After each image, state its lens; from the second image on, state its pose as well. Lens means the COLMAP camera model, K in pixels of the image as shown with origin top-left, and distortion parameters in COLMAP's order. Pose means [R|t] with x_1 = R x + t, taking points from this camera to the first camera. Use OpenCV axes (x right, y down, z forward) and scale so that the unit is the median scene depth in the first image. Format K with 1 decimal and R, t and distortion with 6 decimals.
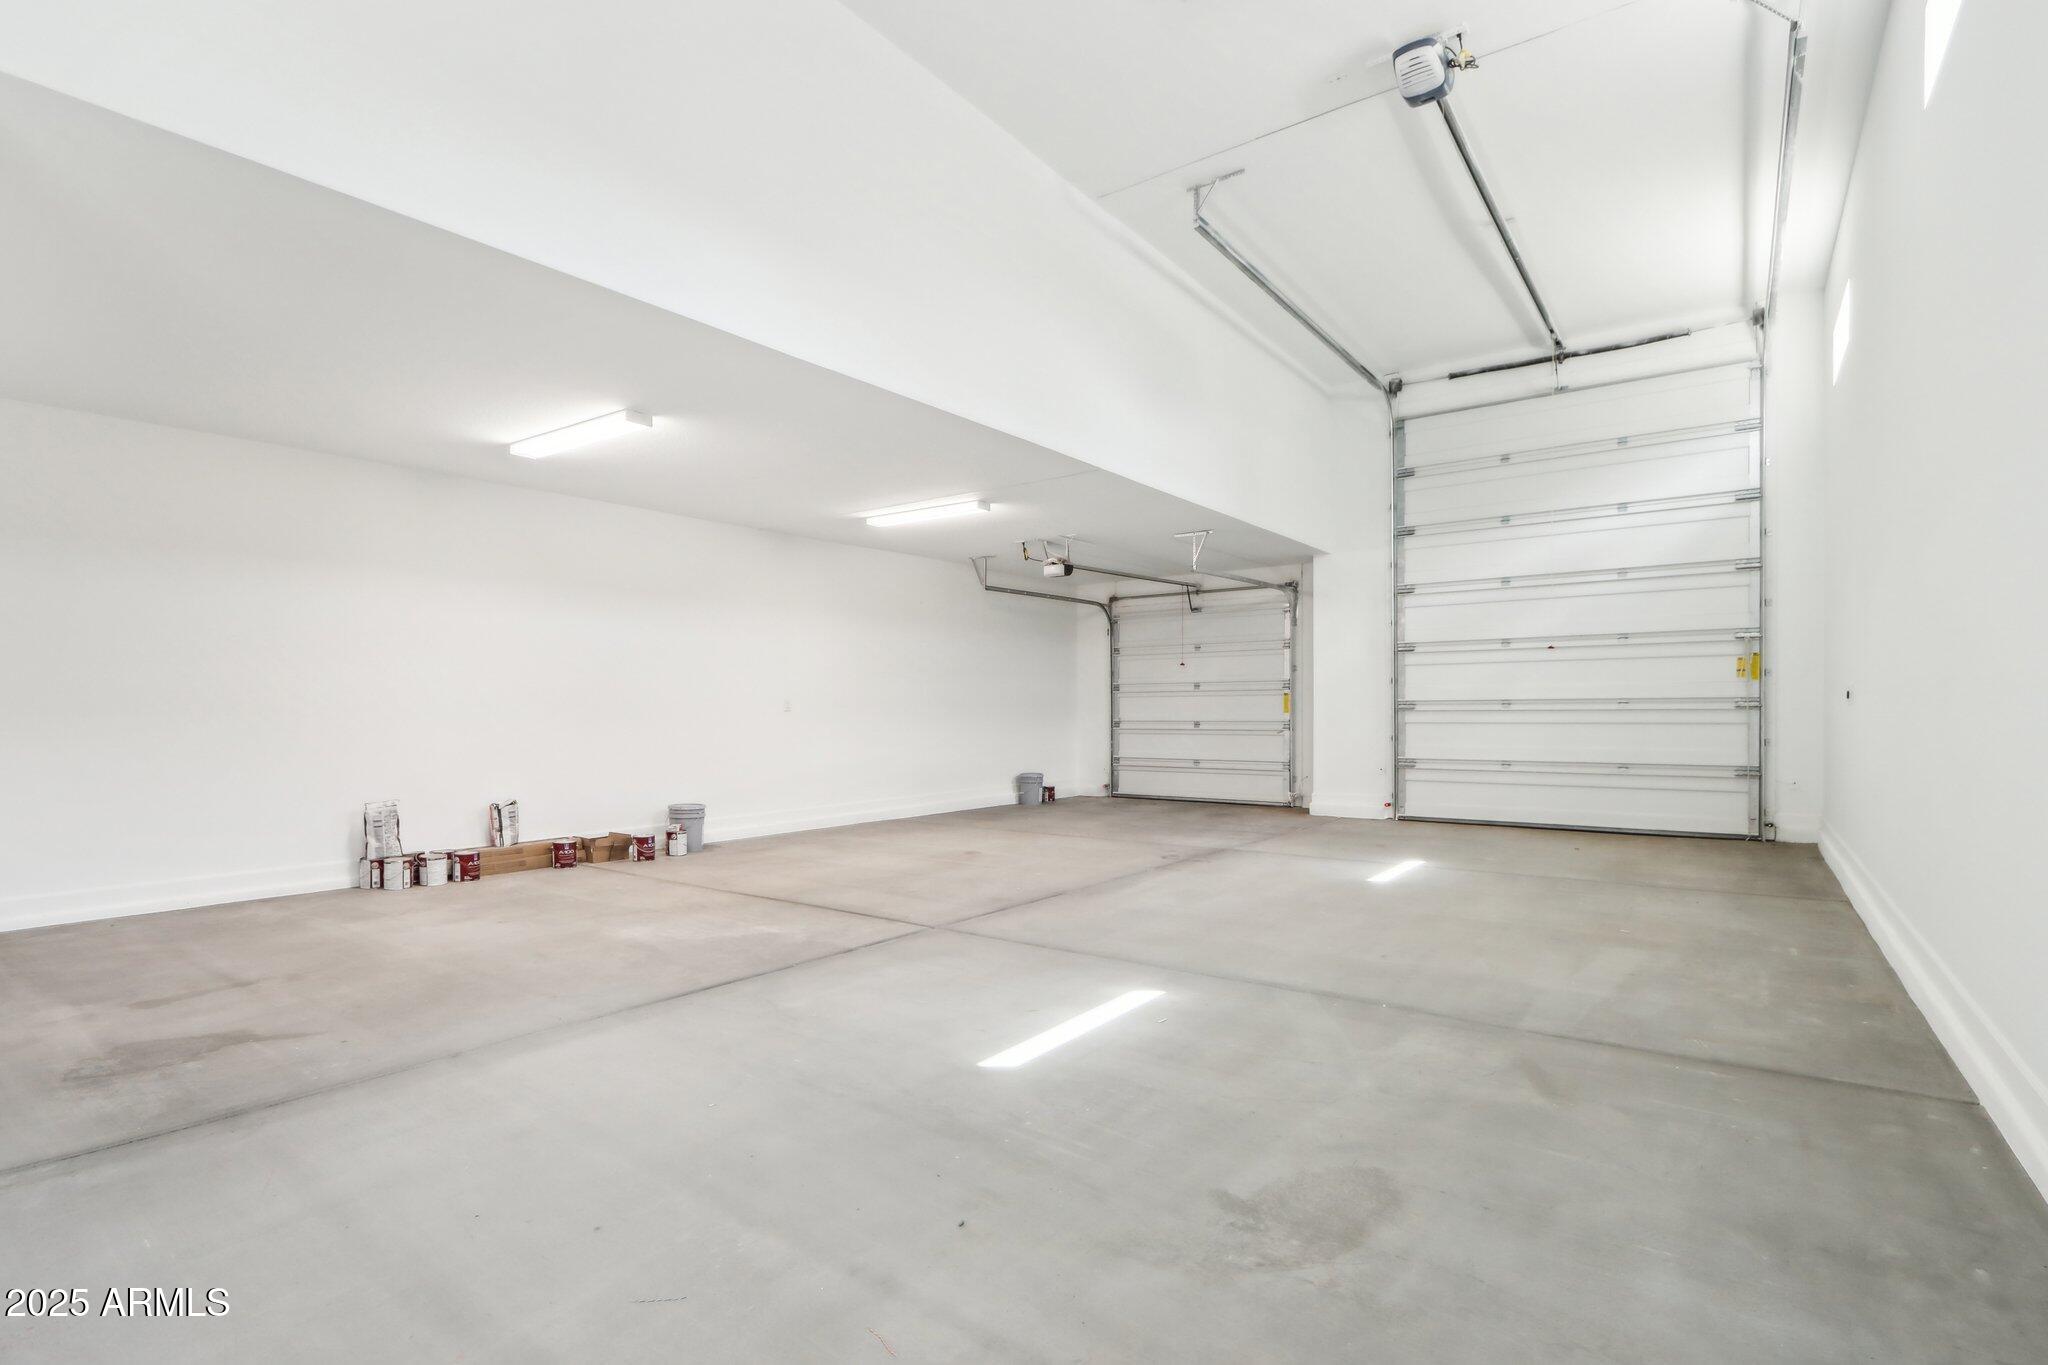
lens RADIAL K [[982.6, 0, 1020.0], [0, 982.6, 733.6], [0, 0, 1]] dist [-0.002721, -0.000095]
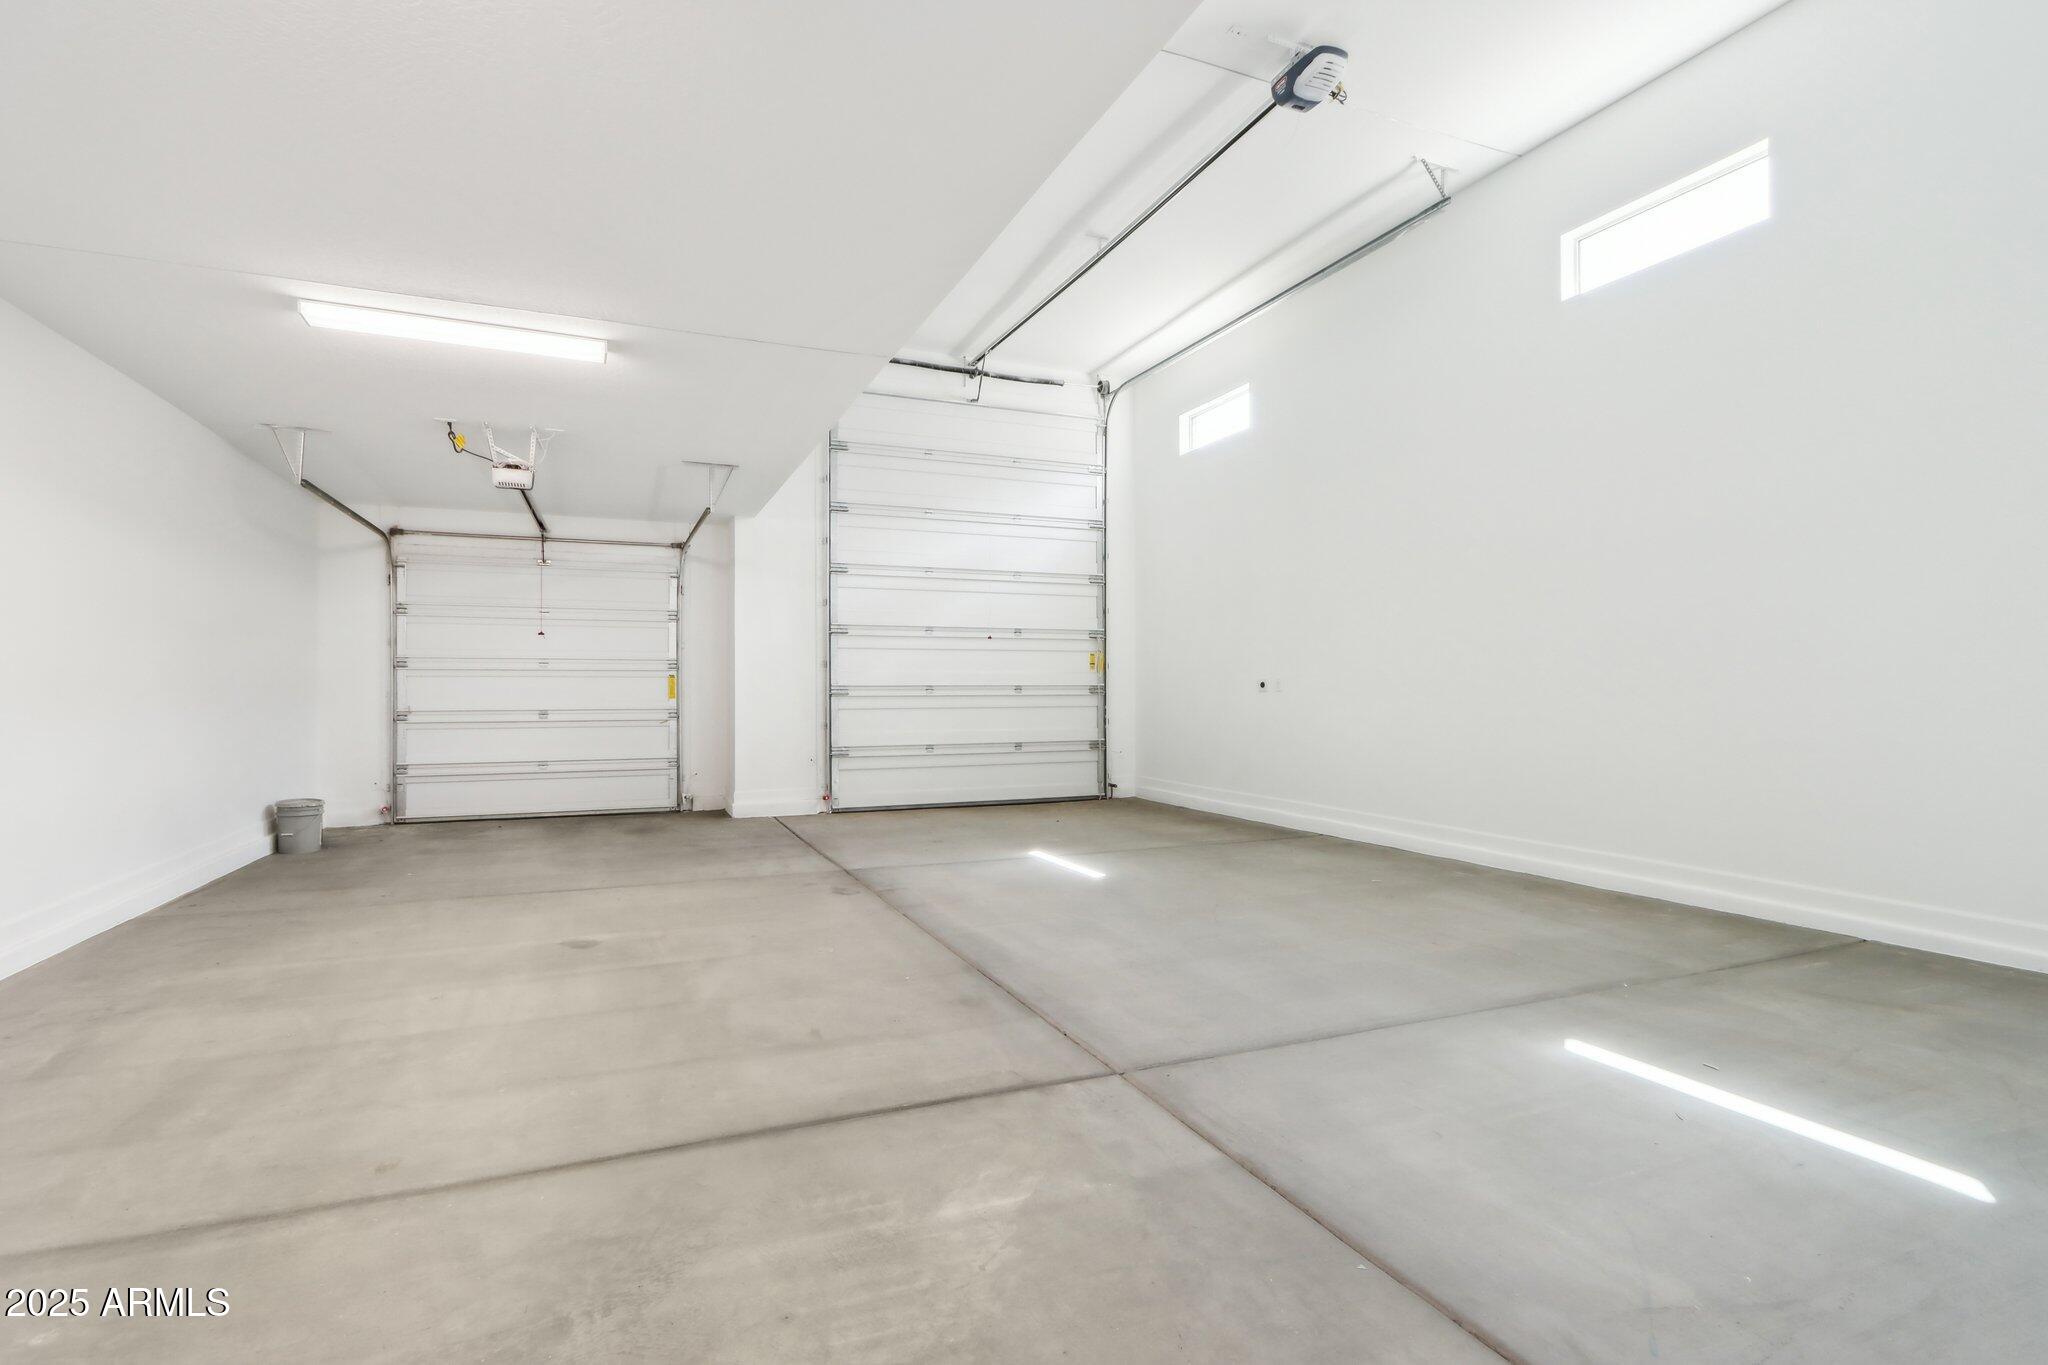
lens RADIAL K [[958.3, 0, 994.6], [0, 958.3, 688.9], [0, 0, 1]] dist [-0.014705, 0.000404]
pose [[0.525557, 0.005779, 0.850739, -0.310965], [0.019715, 0.999626, -0.018969, -0.009878], [-0.850530, 0.026741, 0.525247, 0.390430]]
